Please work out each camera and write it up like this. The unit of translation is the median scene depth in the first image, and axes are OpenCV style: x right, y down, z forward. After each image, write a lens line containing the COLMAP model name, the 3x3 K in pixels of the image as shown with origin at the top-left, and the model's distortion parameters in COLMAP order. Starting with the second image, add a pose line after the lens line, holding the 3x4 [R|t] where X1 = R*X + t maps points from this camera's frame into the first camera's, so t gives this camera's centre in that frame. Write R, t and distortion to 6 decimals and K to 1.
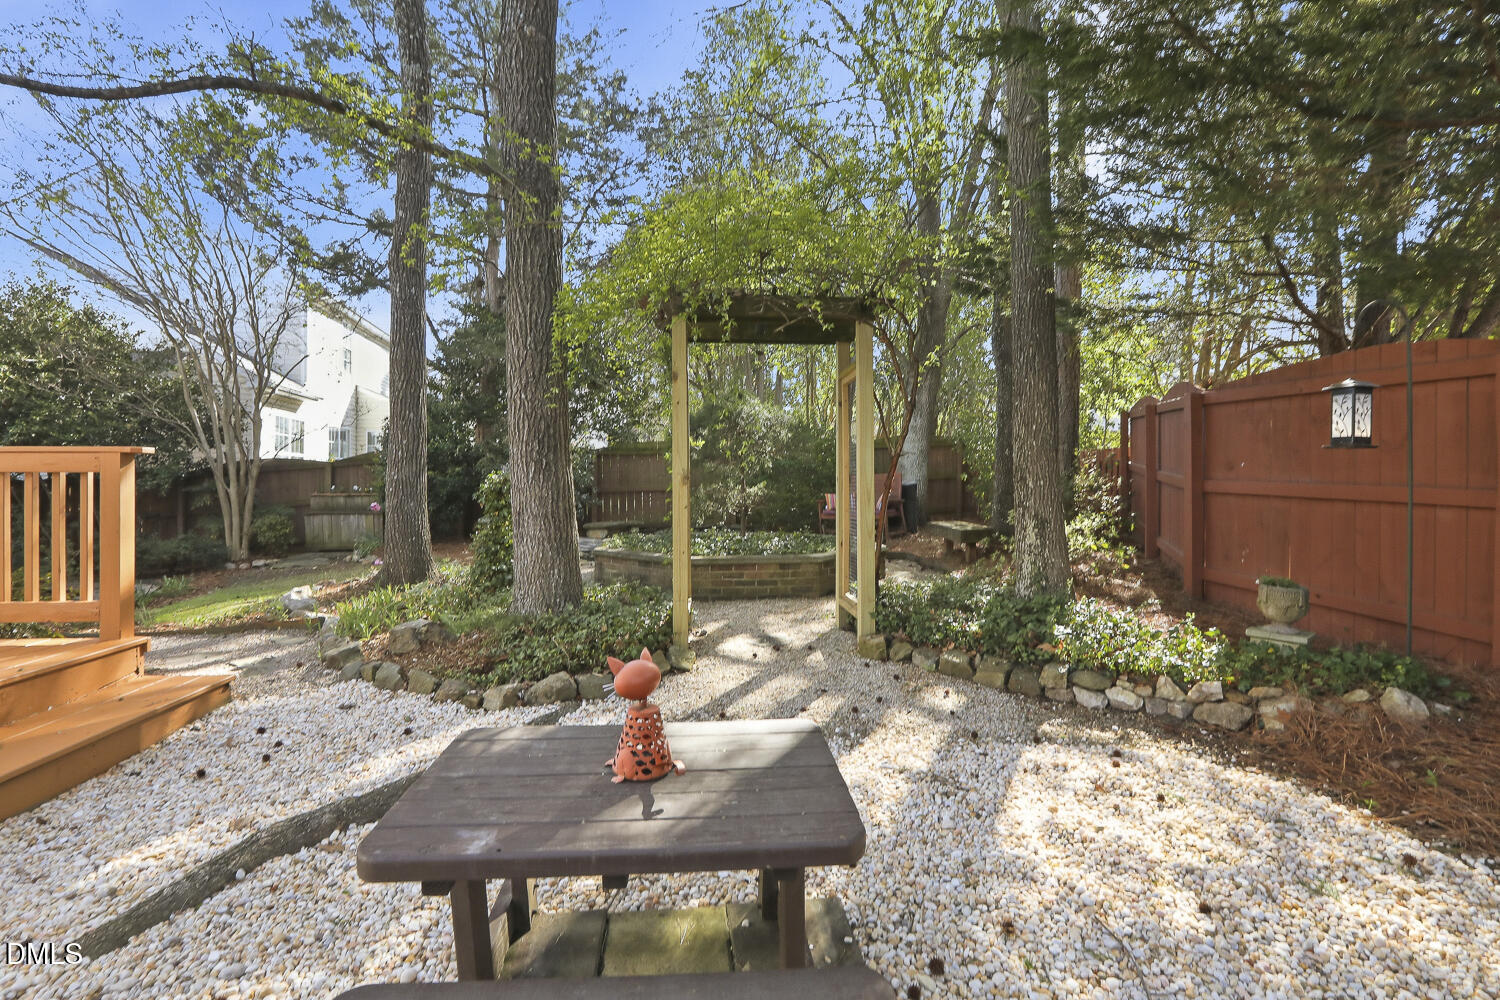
lens RADIAL K [[689.7, 0, 759.8], [0, 689.7, 492.9], [0, 0, 1]] dist [-0.028544, 0.000905]
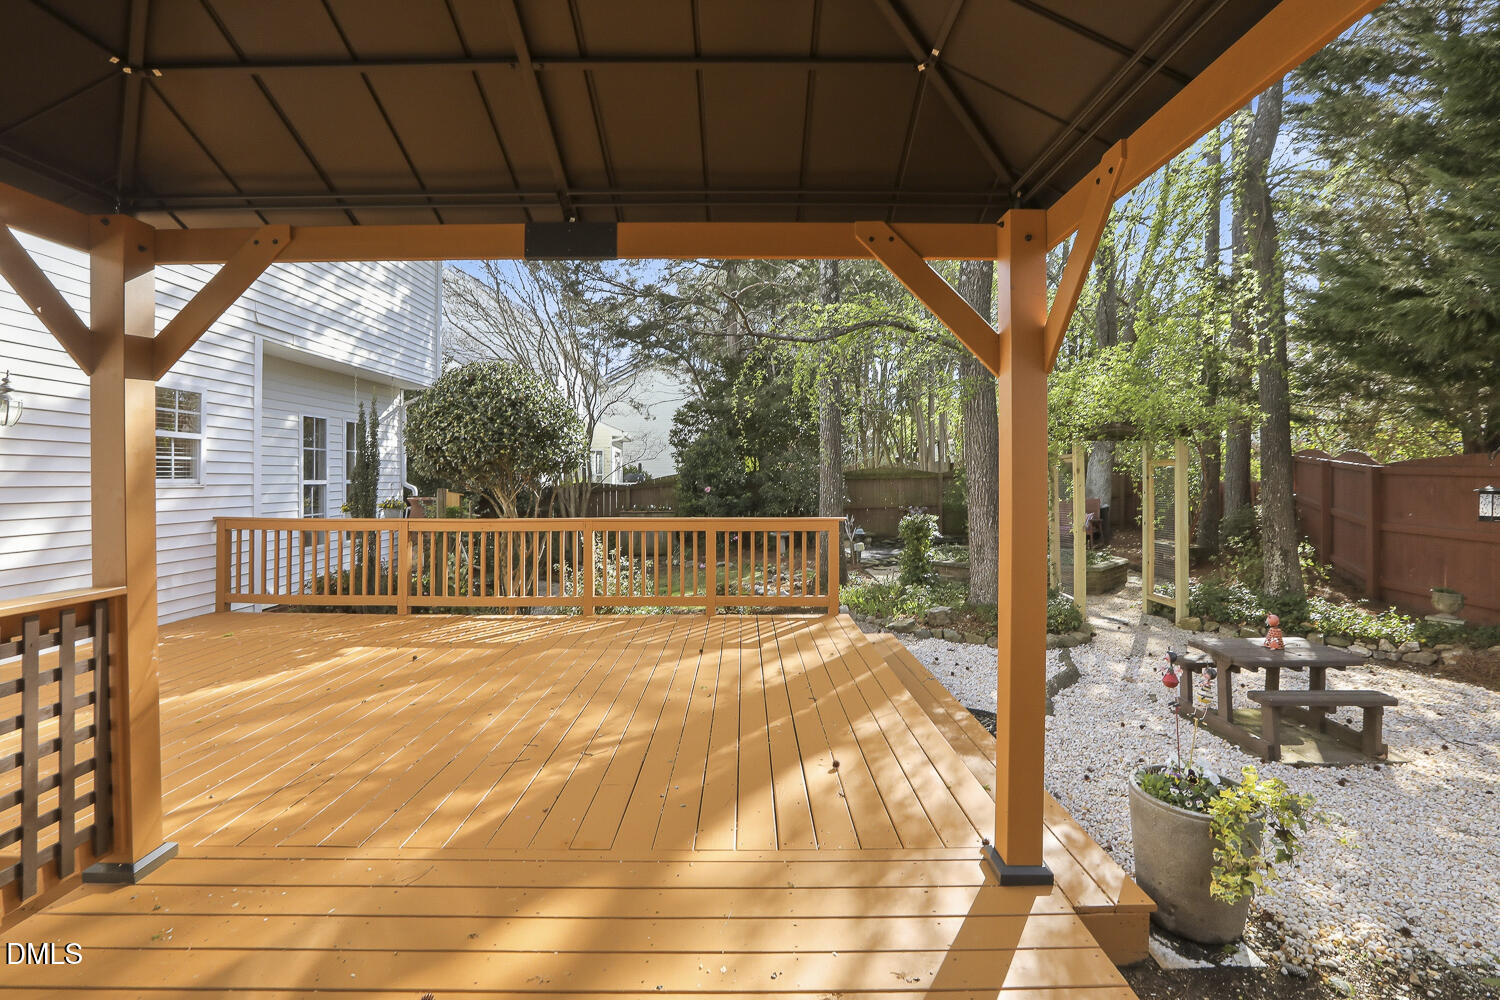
lens RADIAL K [[689.7, 0, 730.2], [0, 689.7, 478.5], [0, 0, 1]] dist [-0.028544, 0.000905]
pose [[0.993713, 0.002839, -0.111919, -1.002001], [-0.003563, 0.999974, -0.006273, -0.161181], [0.111898, 0.006632, 0.993698, -1.059064]]
